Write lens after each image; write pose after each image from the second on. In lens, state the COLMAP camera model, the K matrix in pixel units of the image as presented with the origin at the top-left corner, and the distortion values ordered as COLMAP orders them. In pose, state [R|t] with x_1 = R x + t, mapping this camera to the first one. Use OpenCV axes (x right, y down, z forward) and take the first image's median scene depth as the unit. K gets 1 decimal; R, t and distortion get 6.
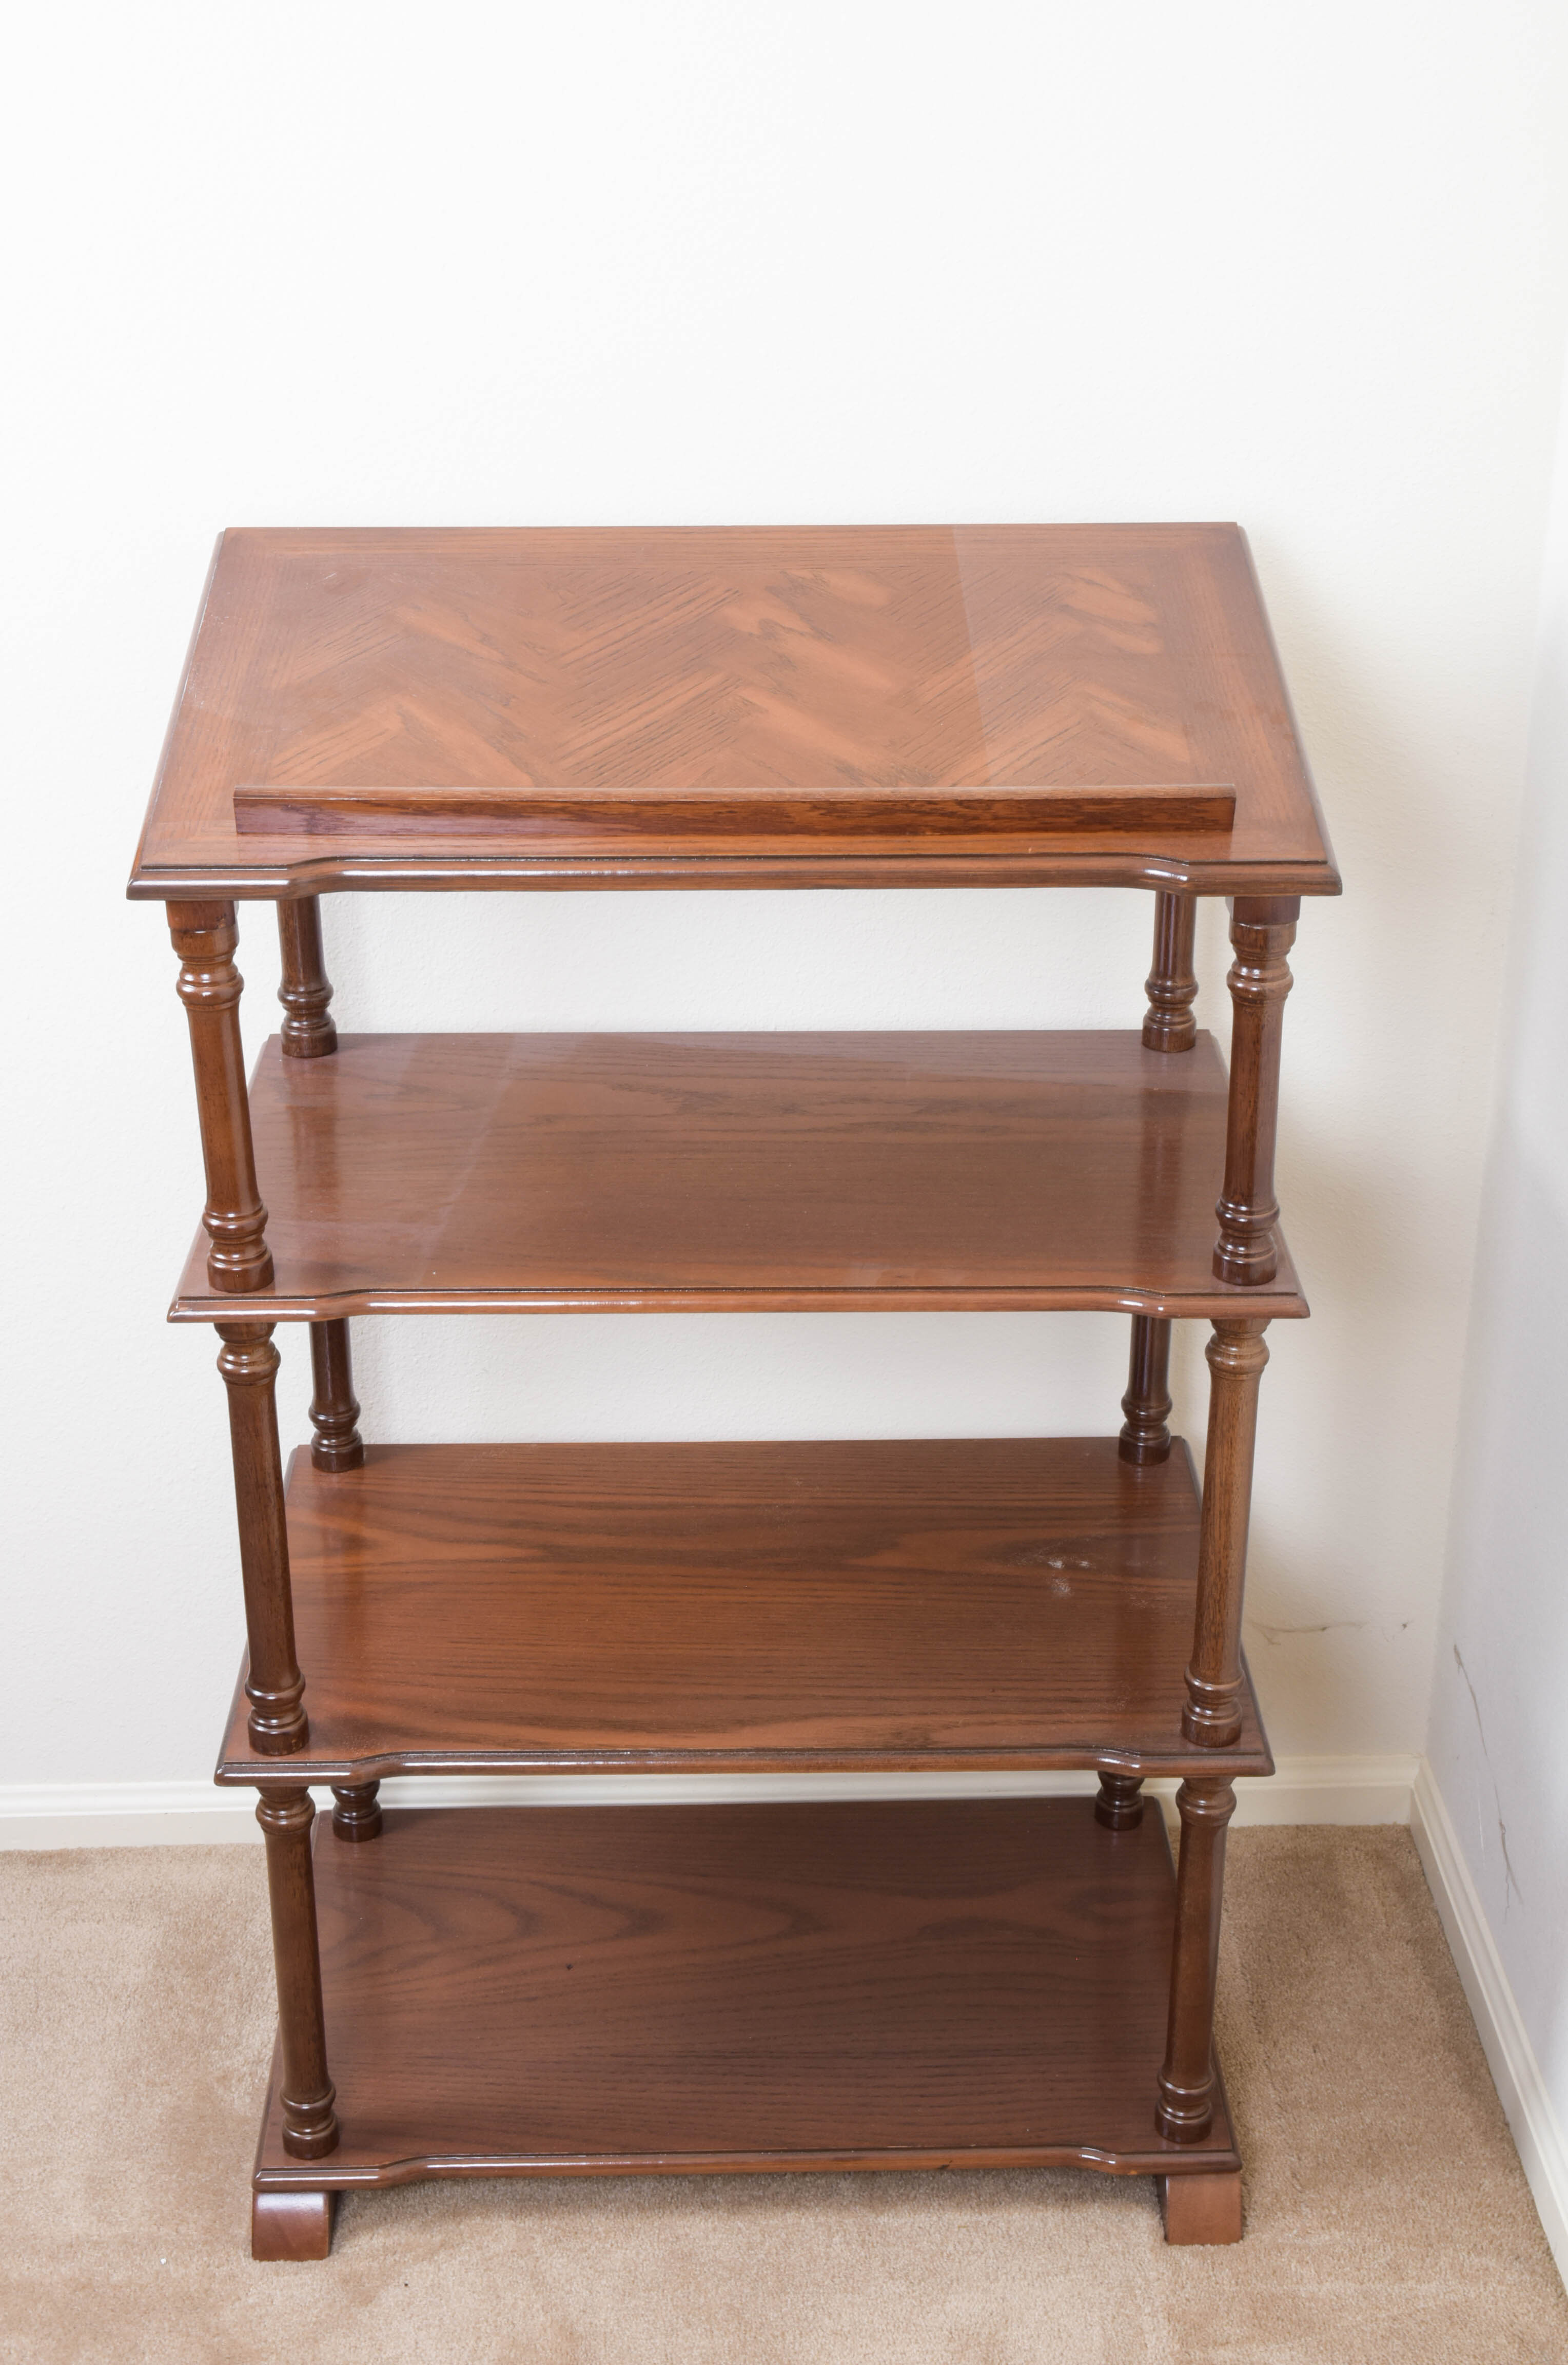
lens RADIAL K [[3193.5, 0, 790.0], [0, 3193.5, 1183.8], [0, 0, 1]] dist [-0.026551, 0.000000]
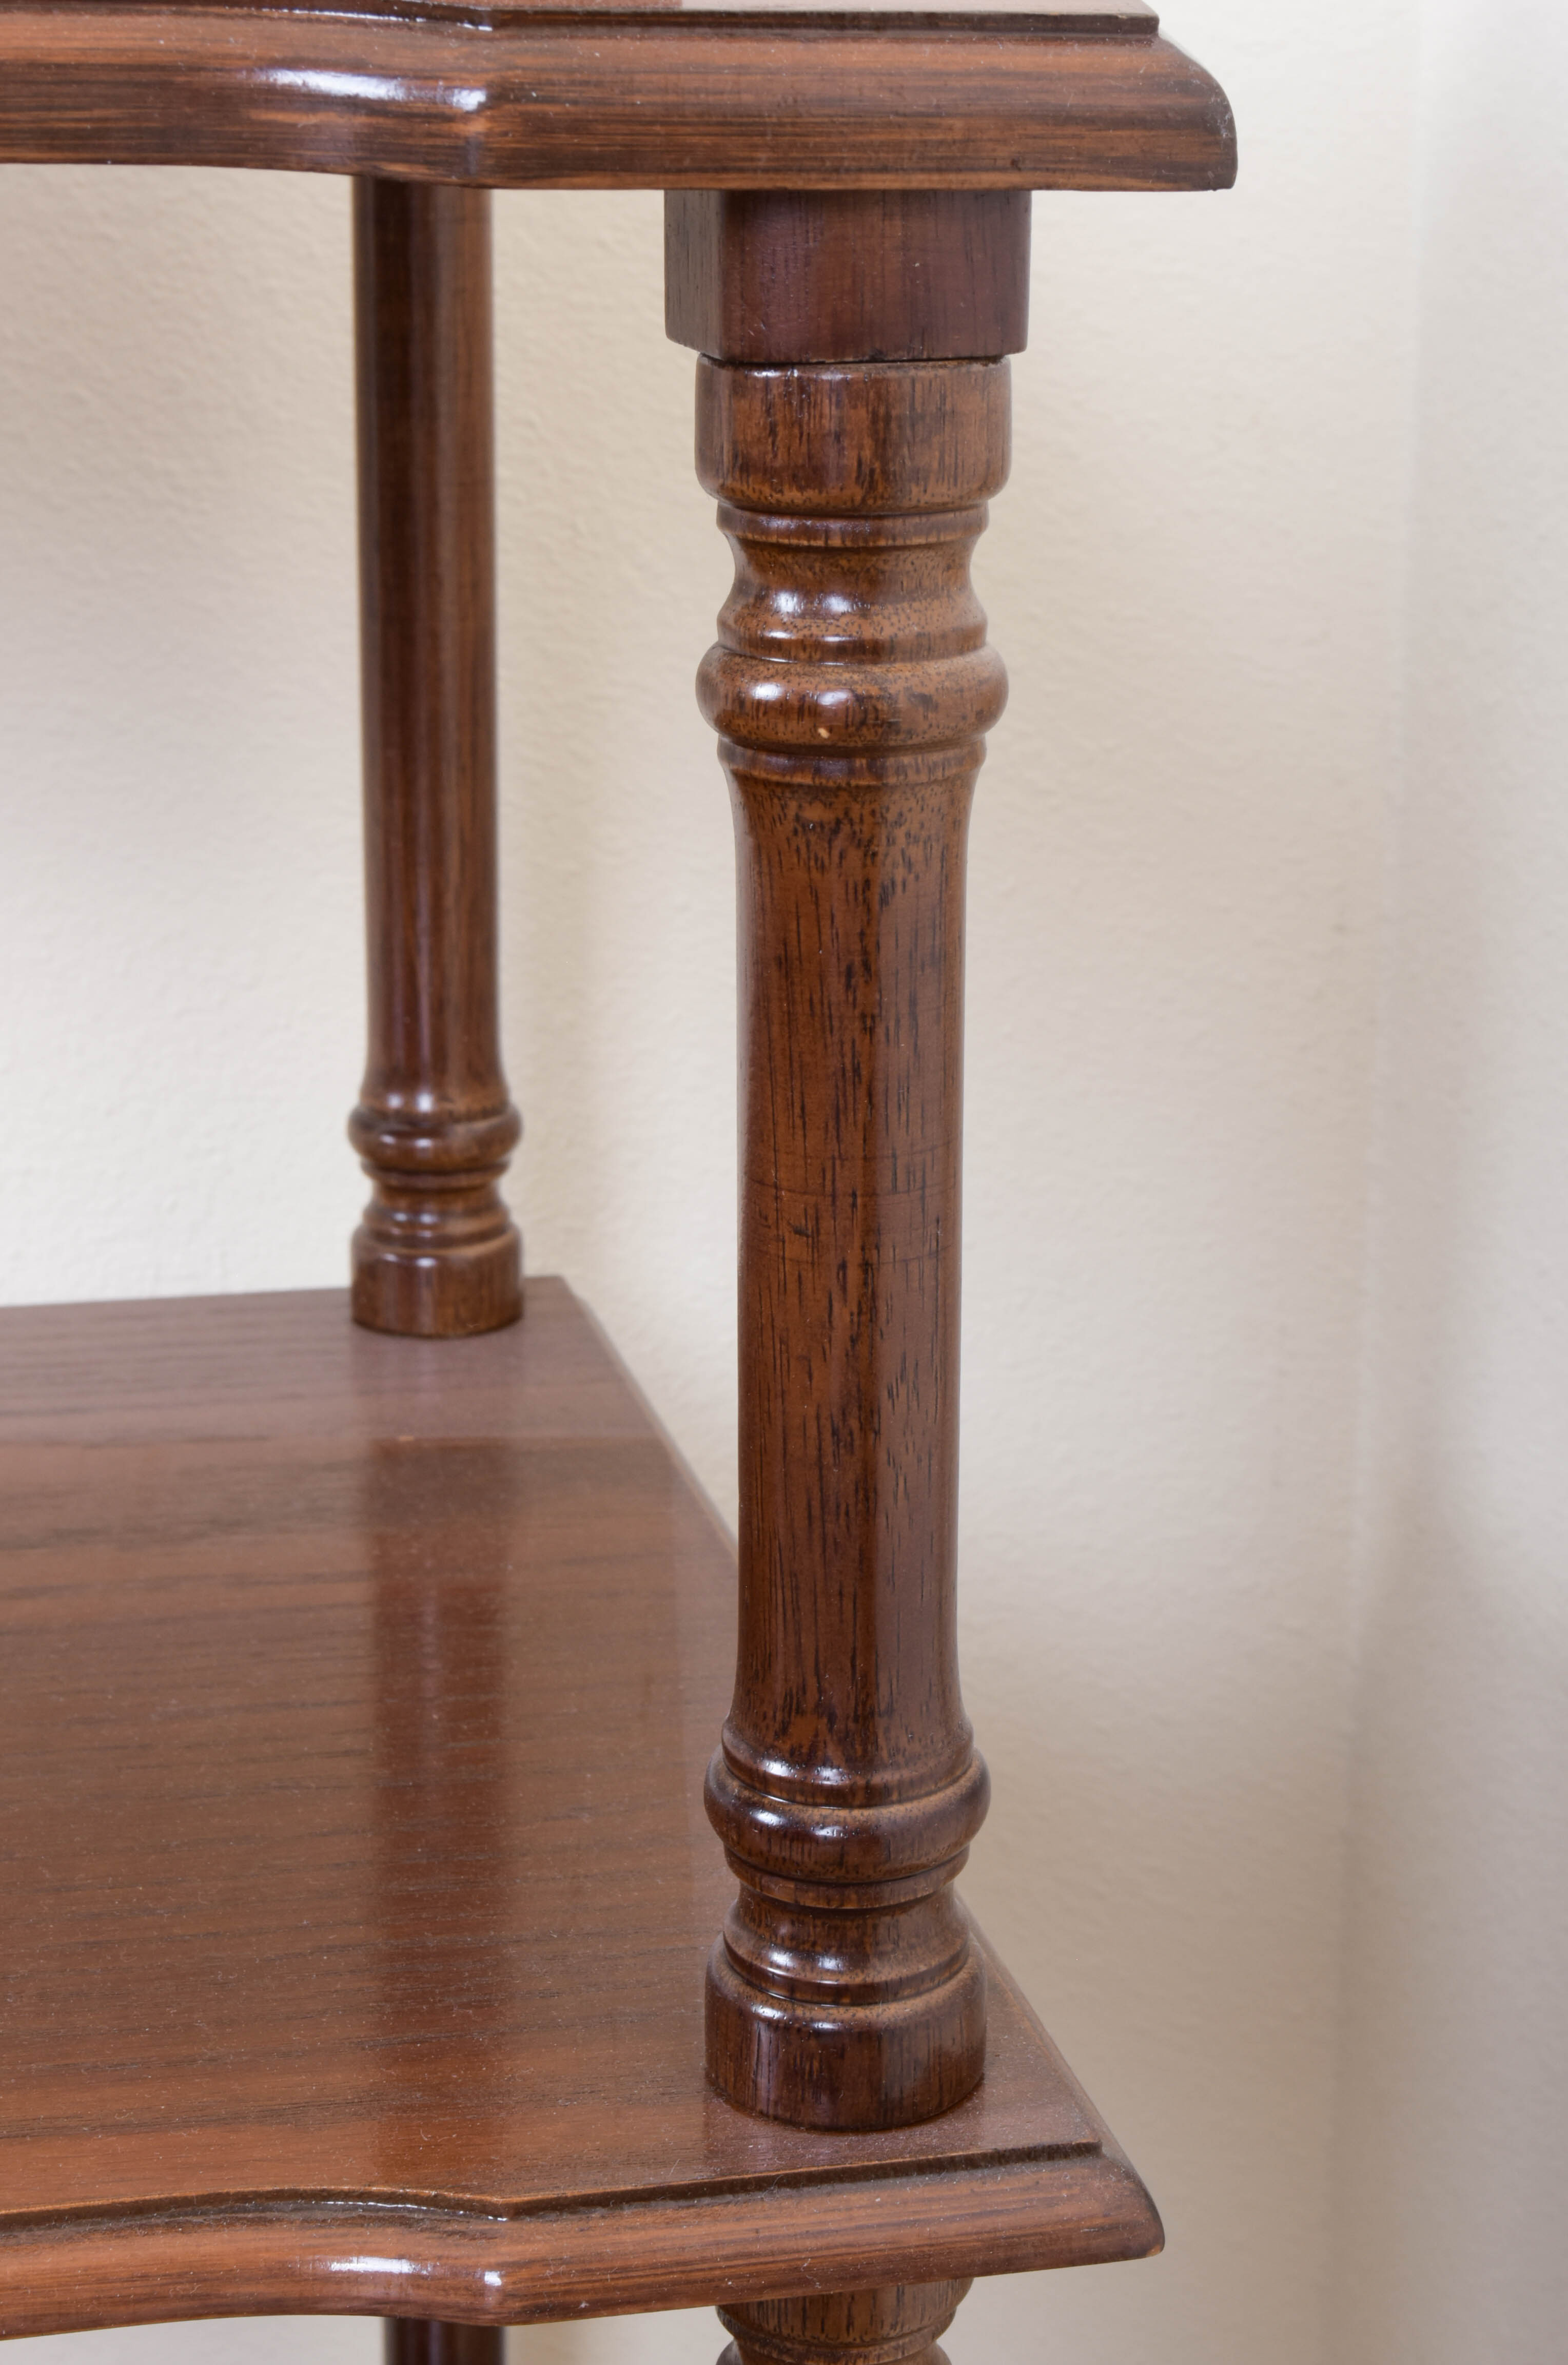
lens RADIAL K [[4267.7, 0, 777.3], [0, 4267.7, 1173.0], [0, 0, 1]] dist [0.050604, 0.000000]
pose [[0.977439, -0.047192, 0.205878, 0.076132], [0.081595, 0.983417, -0.161968, 0.013567], [-0.194820, 0.175112, 0.965081, 0.679576]]
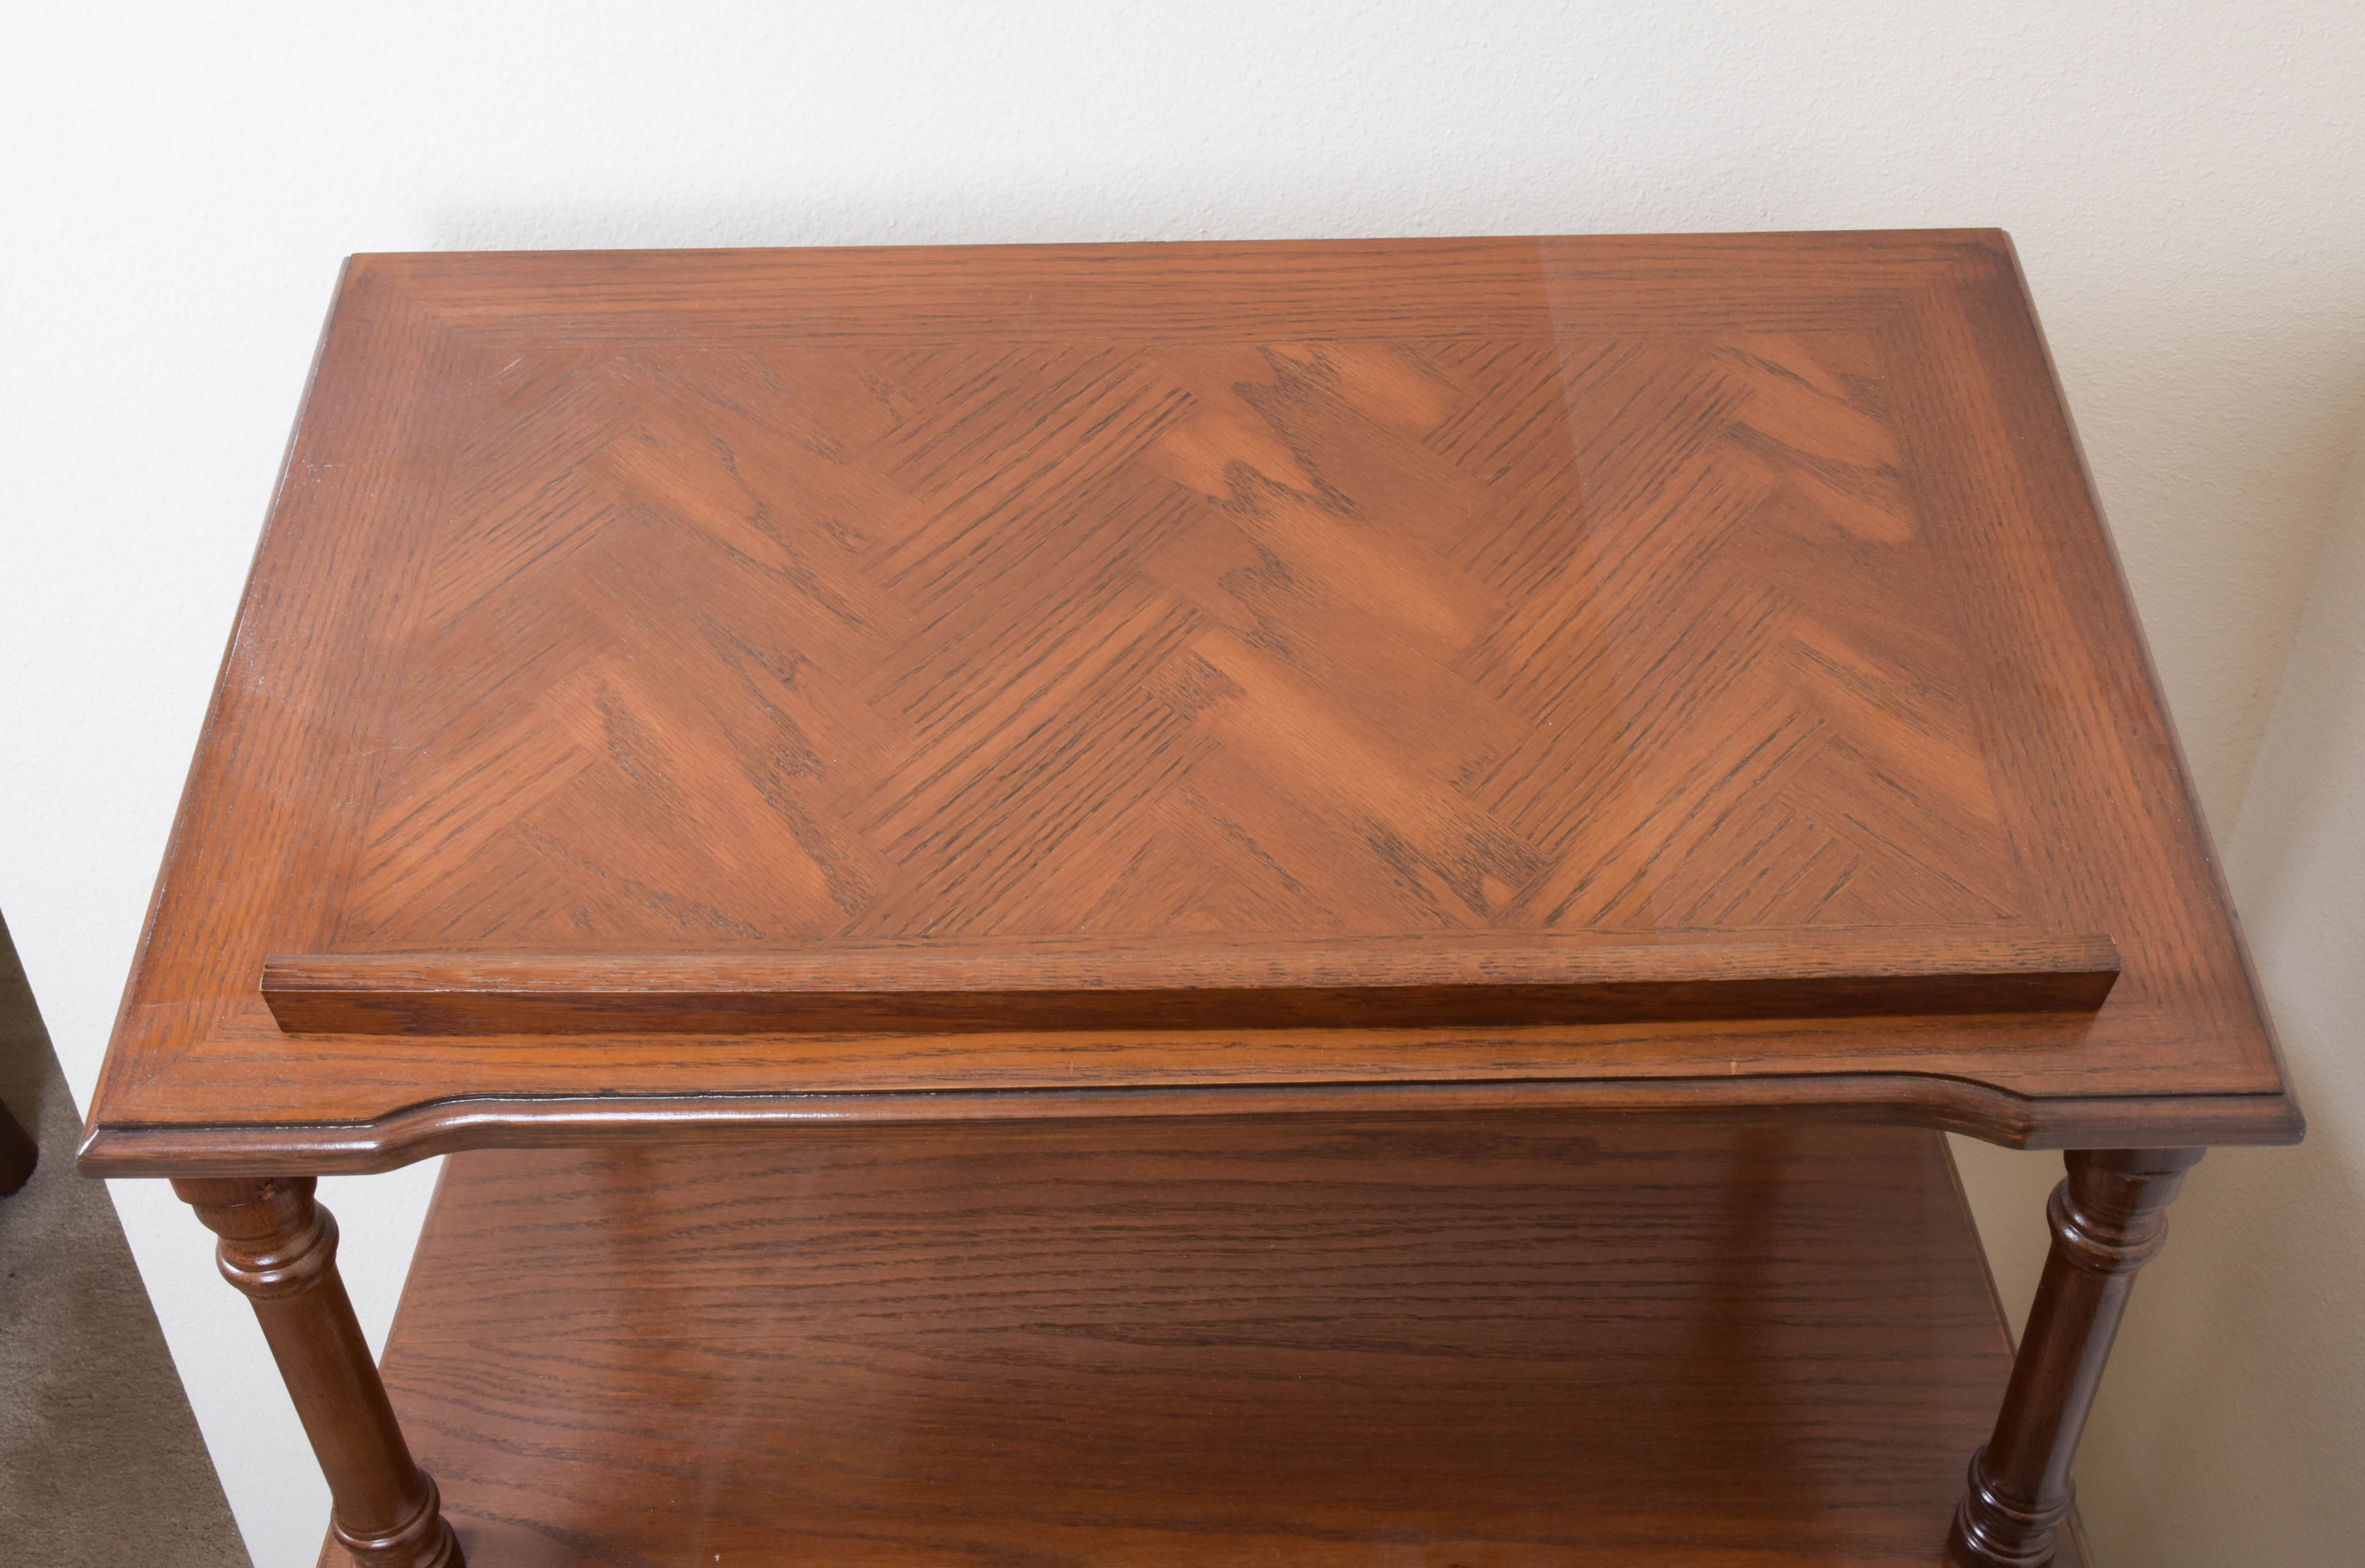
lens RADIAL K [[2479.5, 0, 1191.7], [0, 2479.5, 793.1], [0, 0, 1]] dist [-0.020194, 0.000000]
pose [[0.999944, -0.003771, -0.009894, -0.011682], [0.005907, 0.974197, 0.225622, -0.223102], [0.008788, -0.225668, 0.974165, 0.543613]]
